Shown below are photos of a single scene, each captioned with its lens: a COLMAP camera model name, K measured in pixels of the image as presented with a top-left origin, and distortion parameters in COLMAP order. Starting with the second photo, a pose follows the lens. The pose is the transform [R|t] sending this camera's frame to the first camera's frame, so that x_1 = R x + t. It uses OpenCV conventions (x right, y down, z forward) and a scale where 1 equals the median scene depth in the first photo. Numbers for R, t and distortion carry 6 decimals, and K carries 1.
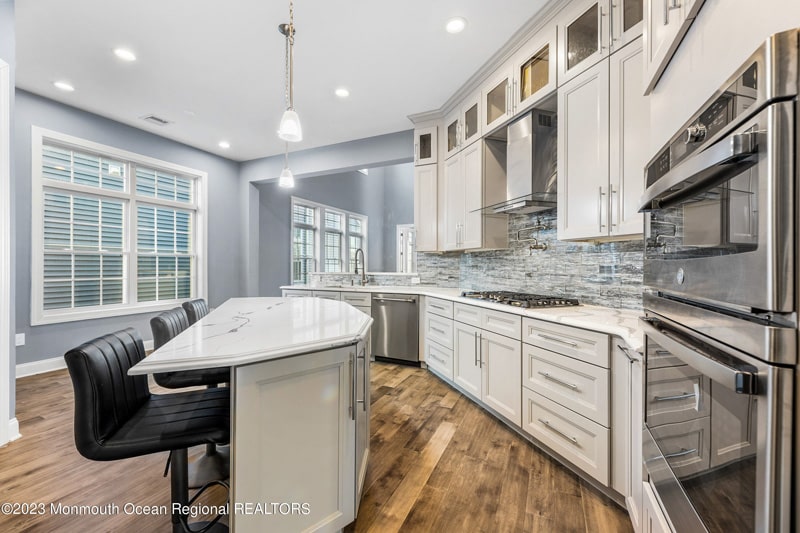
lens RADIAL K [[319.8, 0, 402.8], [0, 319.8, 265.6], [0, 0, 1]] dist [0.000996, 0.000083]
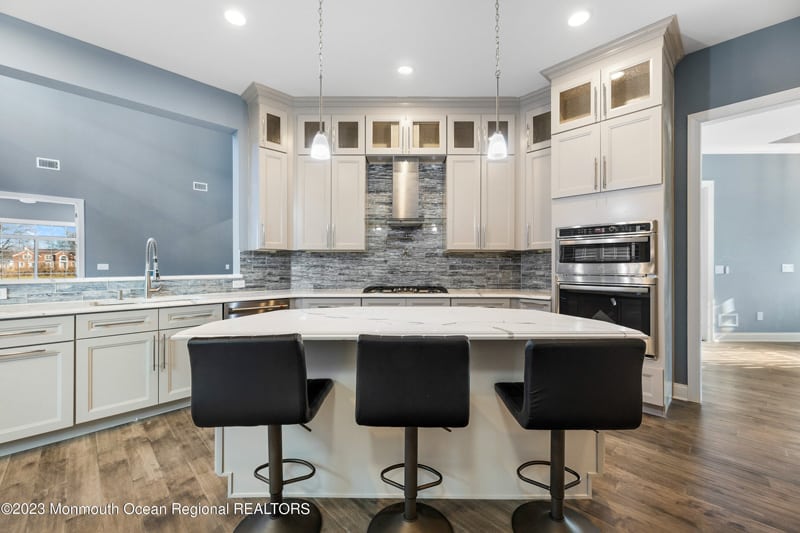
lens RADIAL K [[319.8, 0, 402.8], [0, 319.8, 265.6], [0, 0, 1]] dist [0.000996, 0.000083]
pose [[0.352754, -0.006490, 0.935694, -0.774908], [-0.000018, 0.999976, 0.006942, -0.007731], [-0.935716, -0.002466, 0.352745, 0.451075]]
